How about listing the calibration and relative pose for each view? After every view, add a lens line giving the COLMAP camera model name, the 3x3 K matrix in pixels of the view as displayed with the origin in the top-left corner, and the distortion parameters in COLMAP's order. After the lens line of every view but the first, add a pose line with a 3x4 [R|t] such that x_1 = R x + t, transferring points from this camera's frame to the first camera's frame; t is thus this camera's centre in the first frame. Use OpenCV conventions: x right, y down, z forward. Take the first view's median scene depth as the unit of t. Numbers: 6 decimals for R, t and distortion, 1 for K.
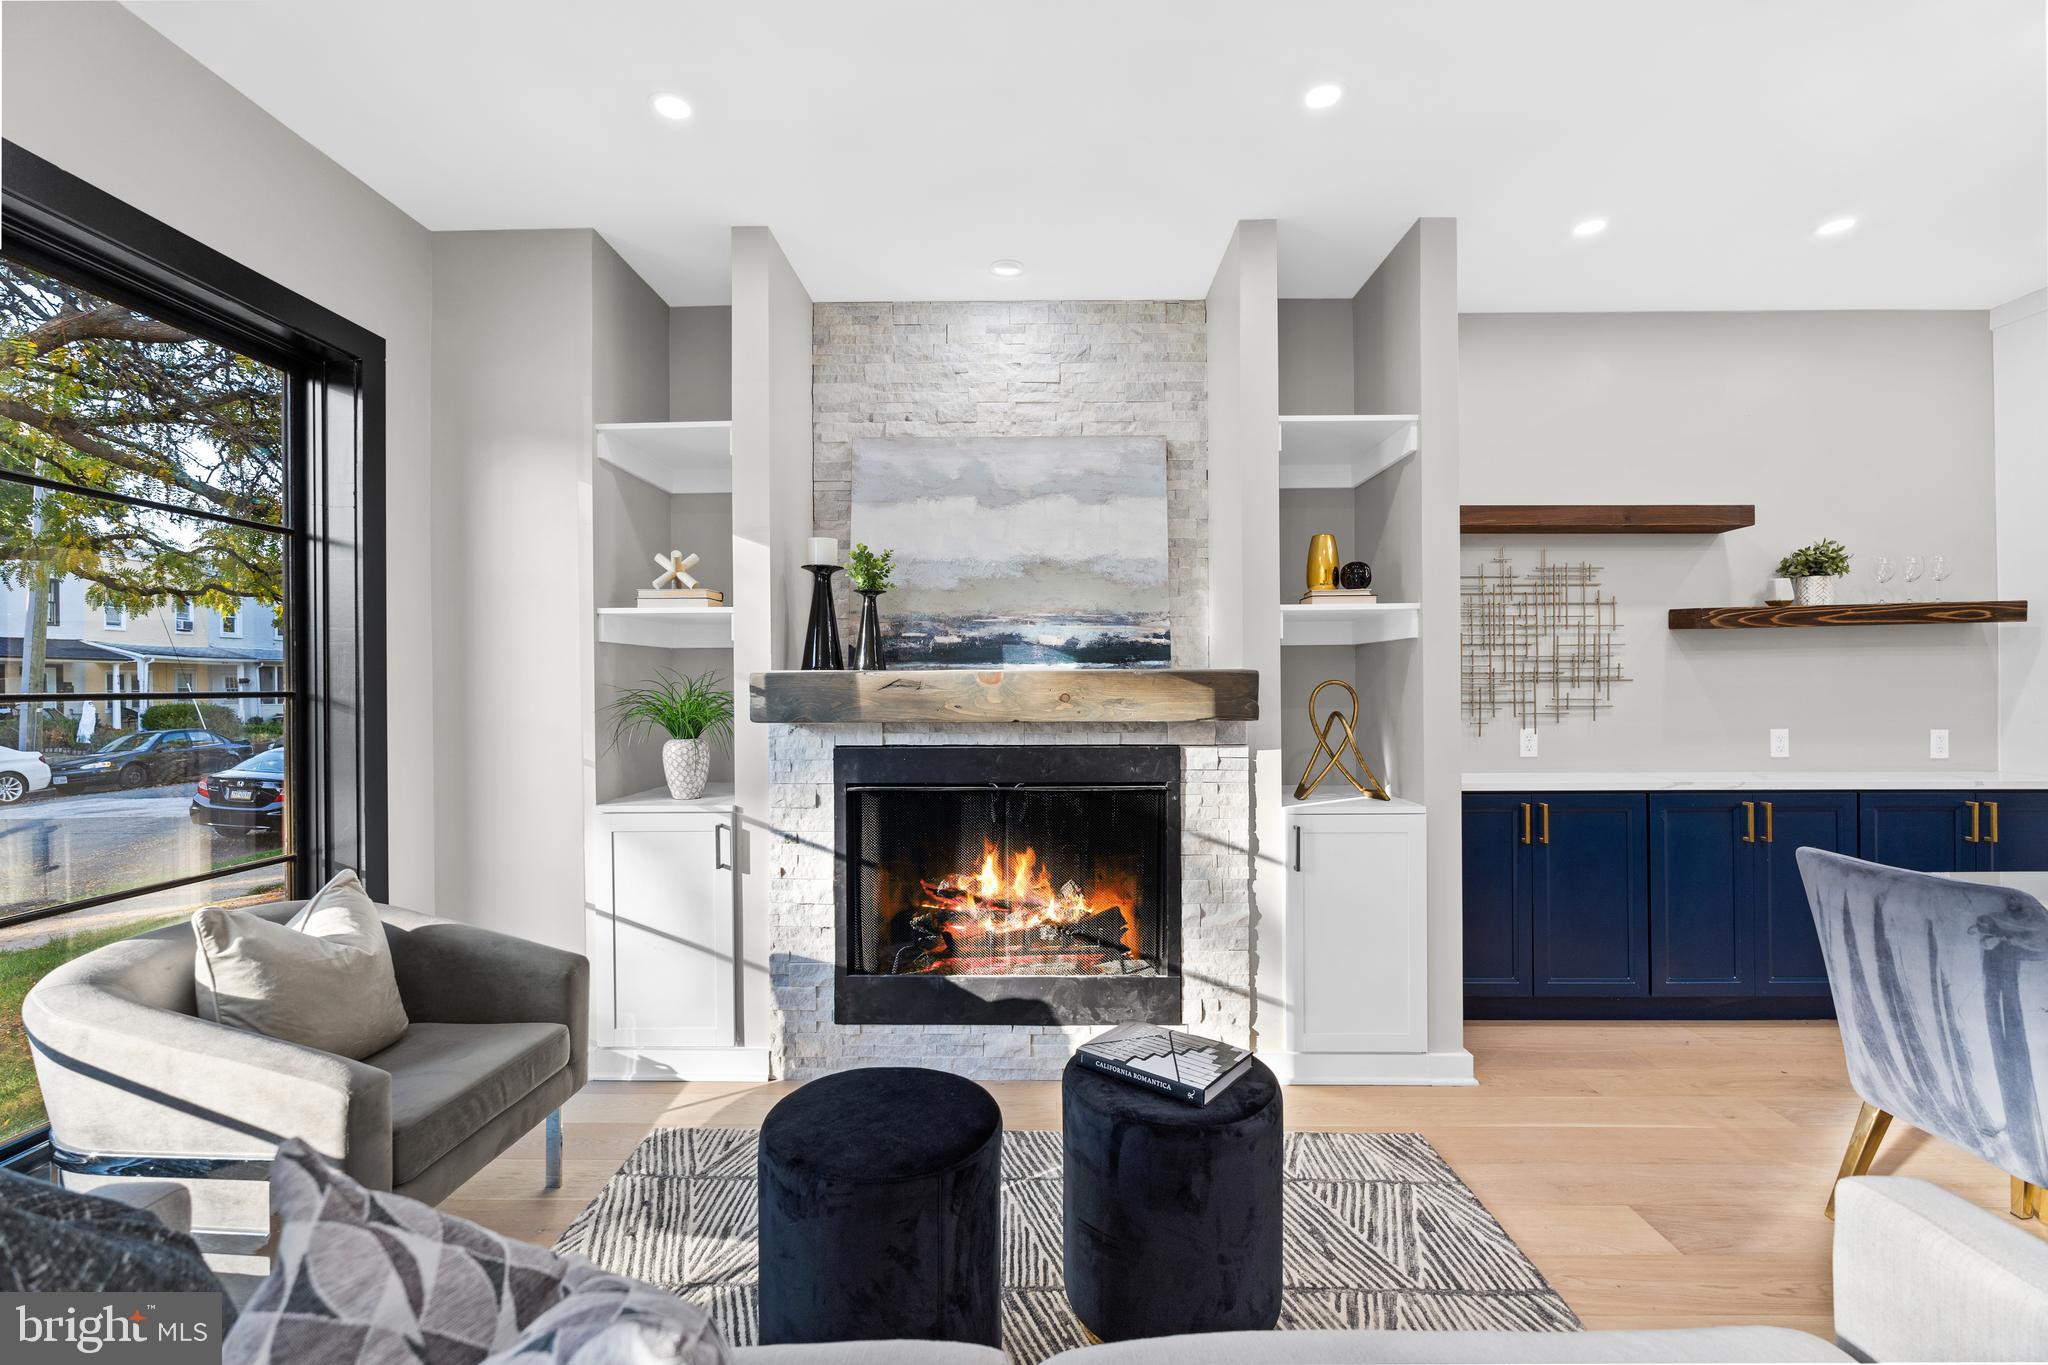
lens RADIAL K [[918.9, 0, 1019.3], [0, 918.9, 677.1], [0, 0, 1]] dist [-0.003084, 0.000328]
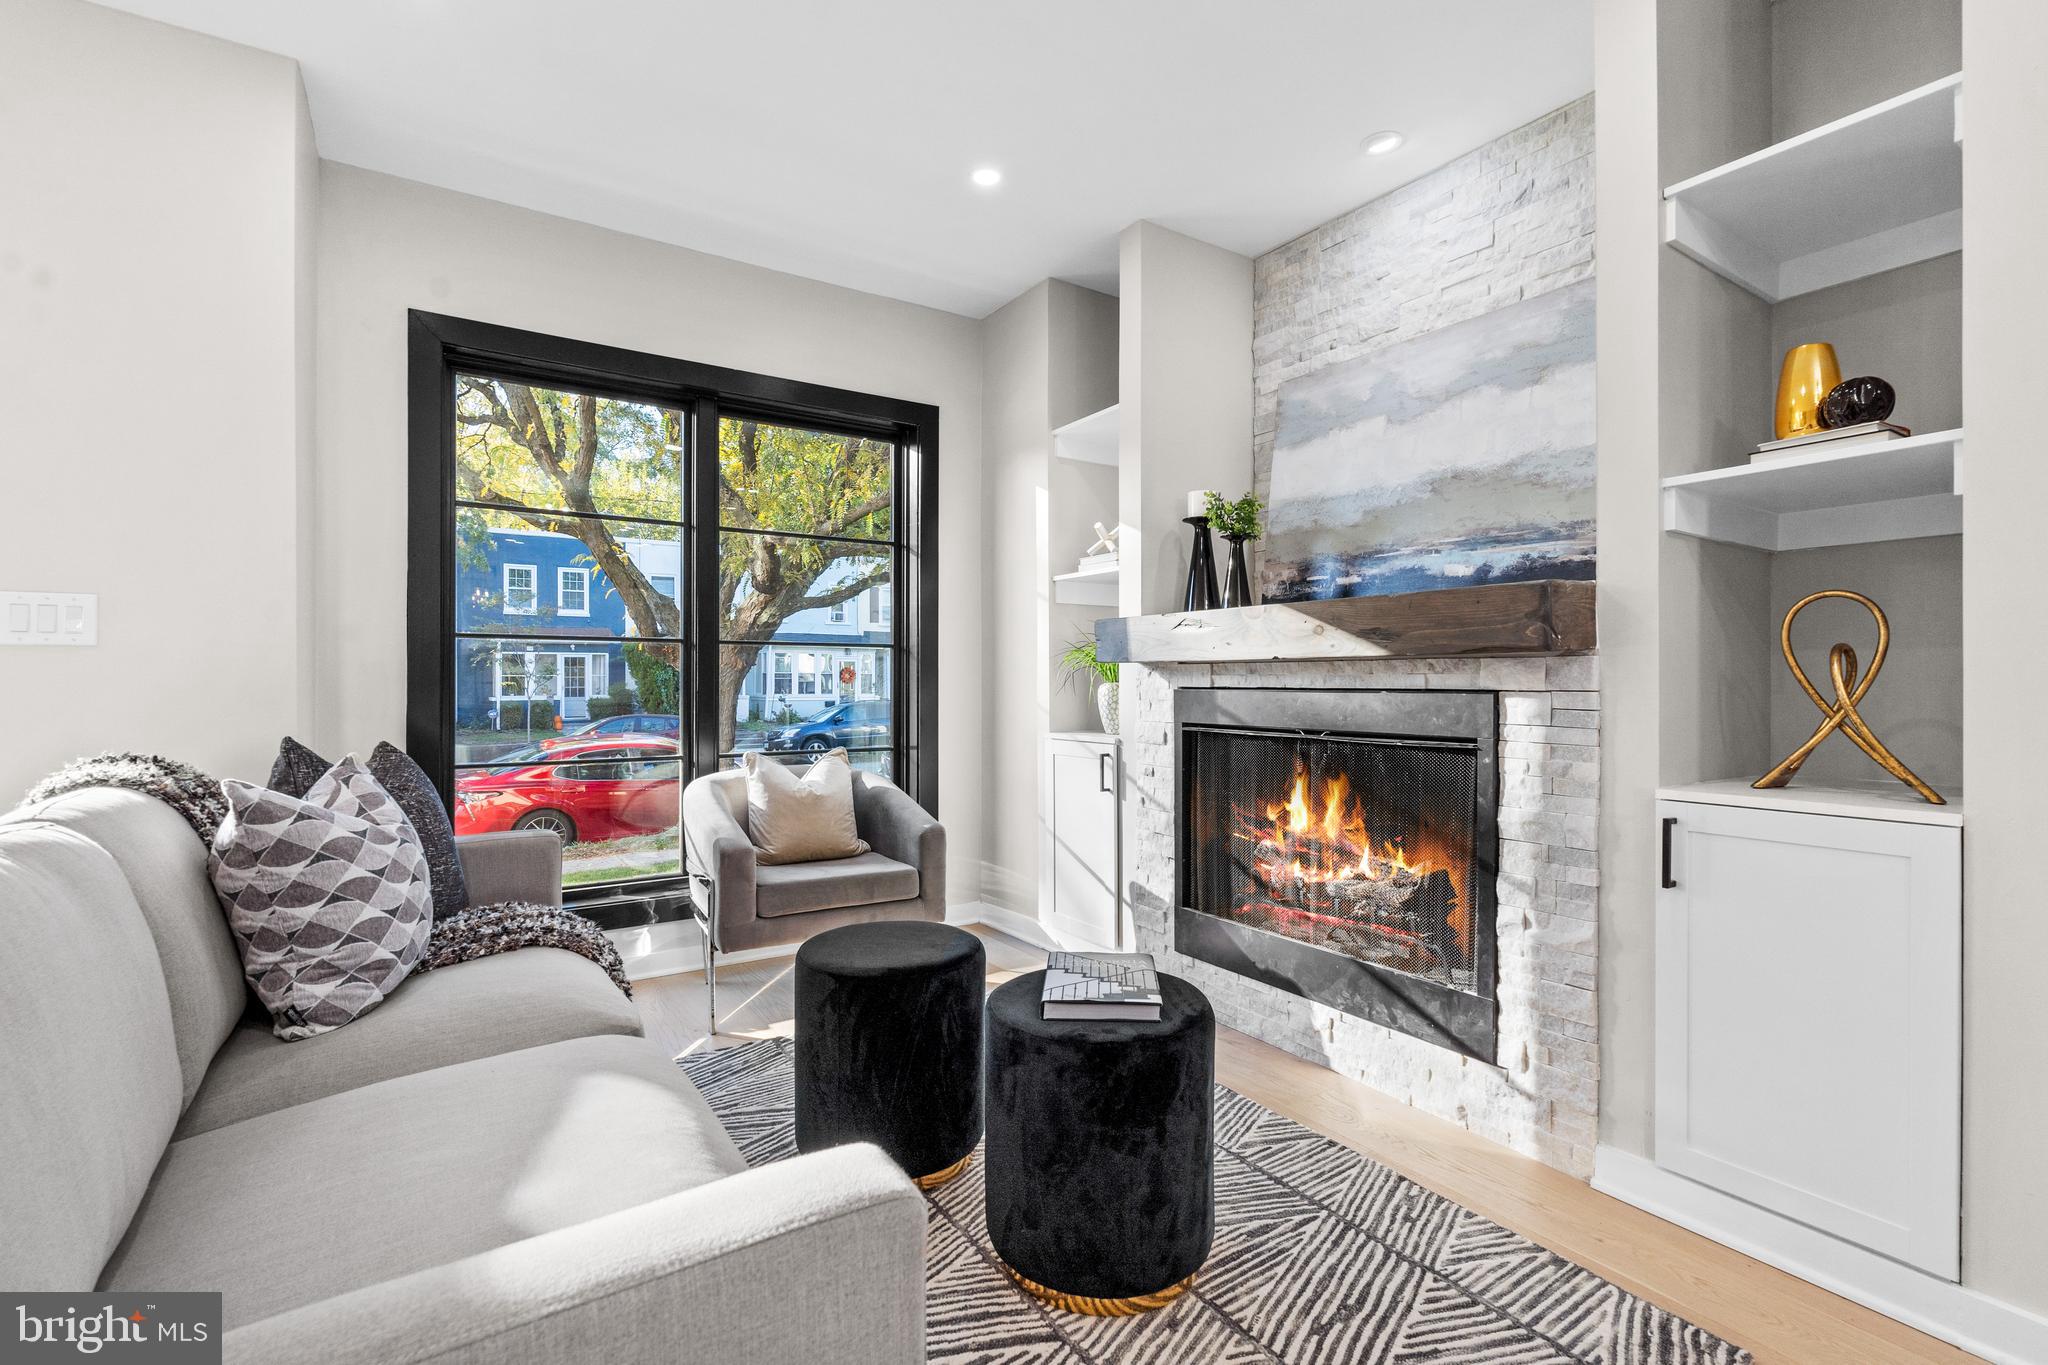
lens RADIAL K [[918.9, 0, 1013.6], [0, 918.9, 682.7], [0, 0, 1]] dist [-0.003084, 0.000328]
pose [[0.556121, 0.004874, -0.831087, 0.483618], [-0.000161, 0.999983, 0.005756, 0.053954], [0.831101, -0.003068, 0.556113, 0.218902]]
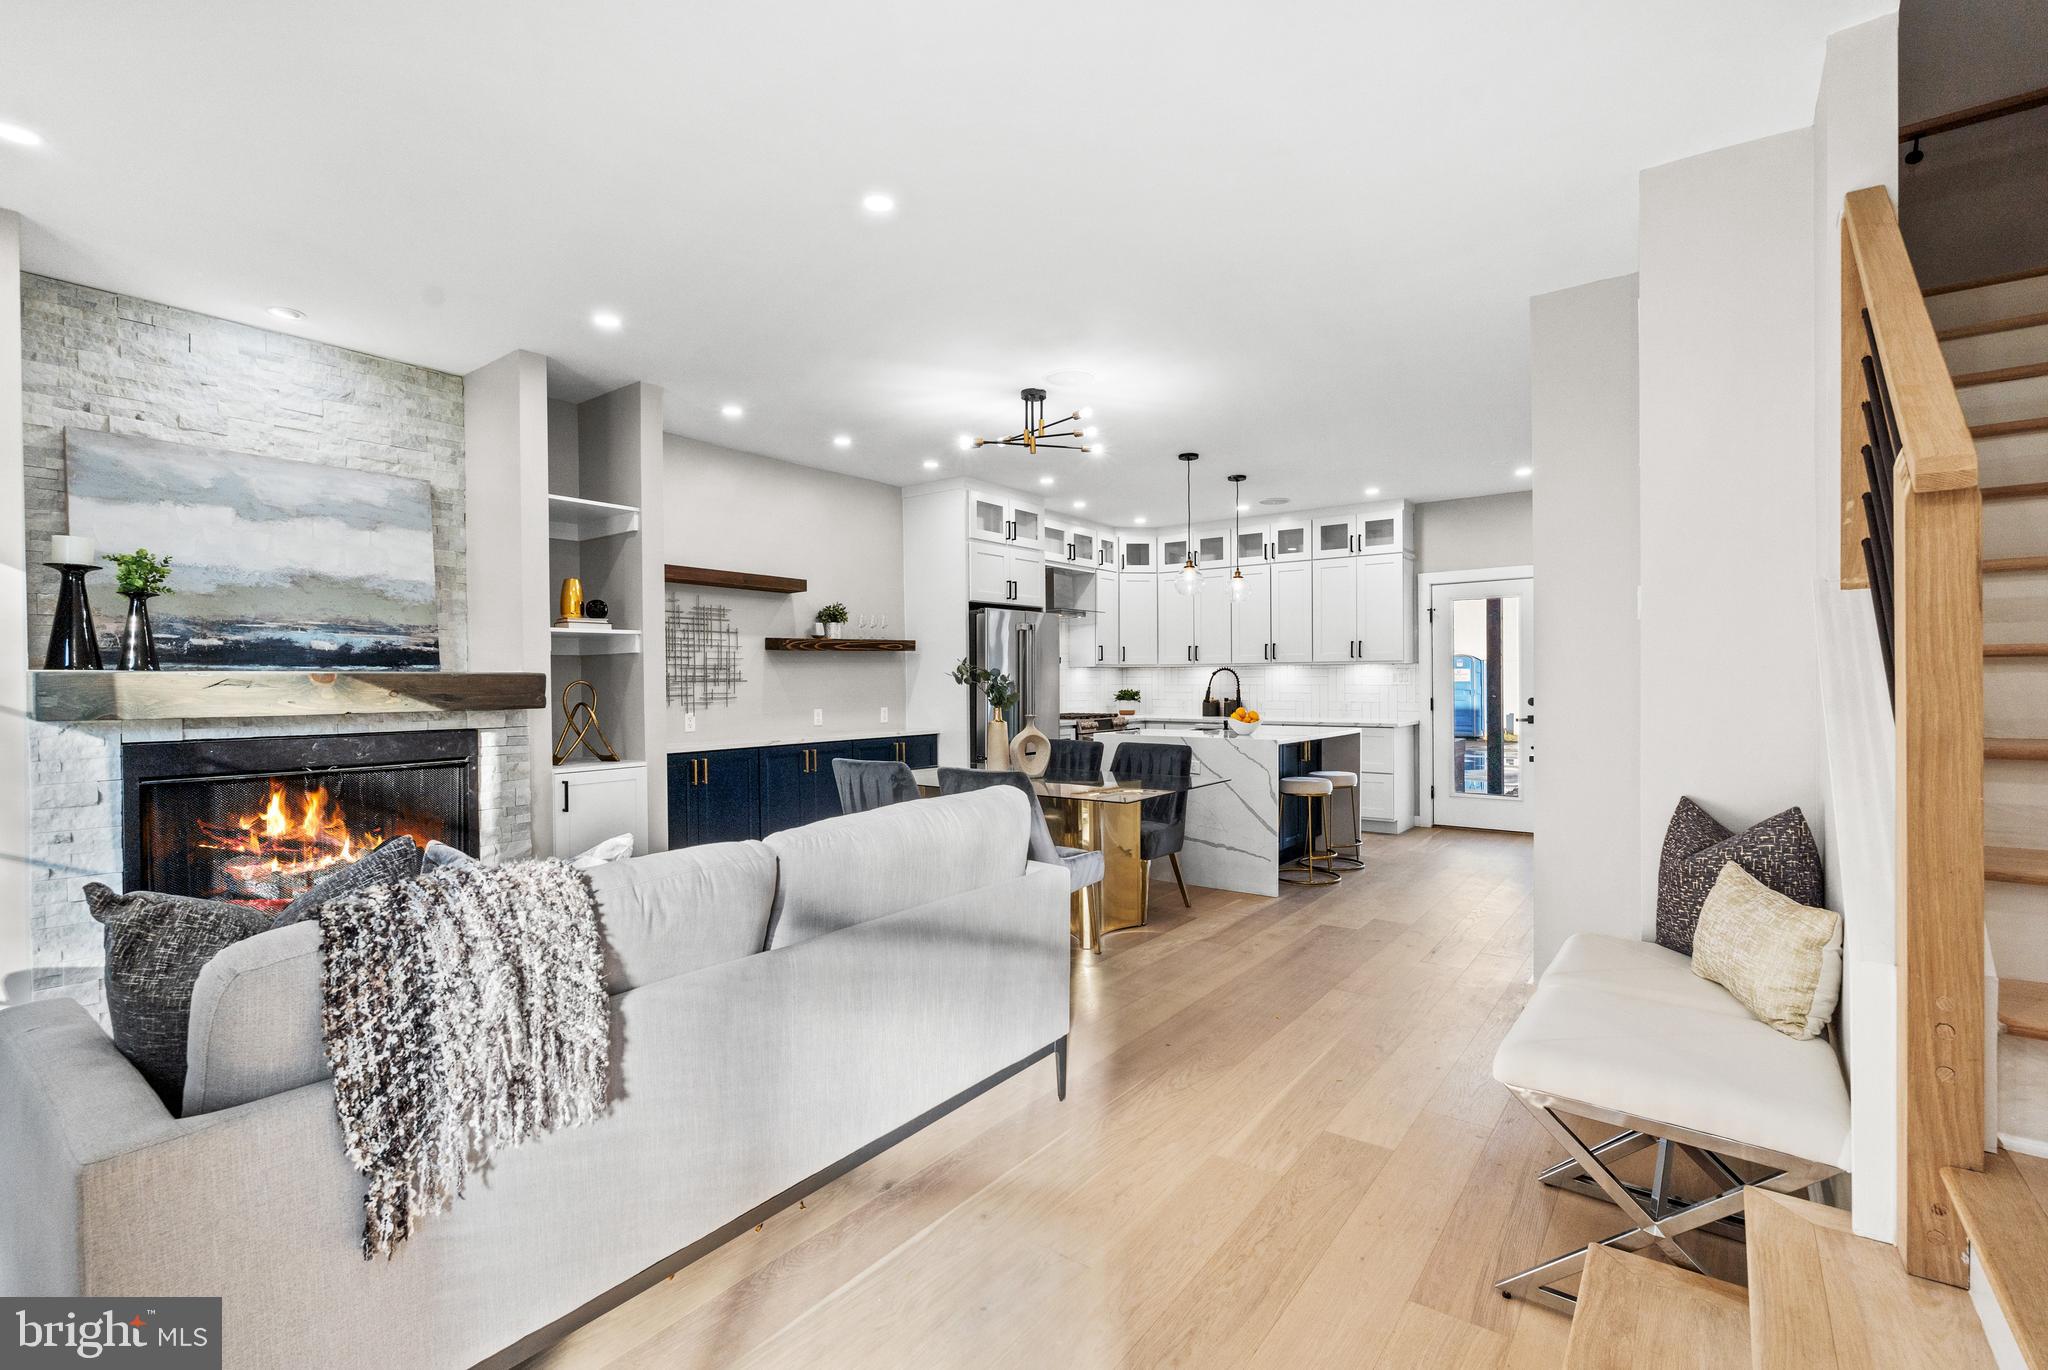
lens RADIAL K [[918.9, 0, 1021.2], [0, 918.9, 690.2], [0, 0, 1]] dist [-0.003084, 0.000328]
pose [[0.594919, -0.008286, 0.803743, -0.360341], [0.001555, 0.999957, 0.009158, 0.006041], [-0.803784, -0.004198, 0.594907, -0.365331]]
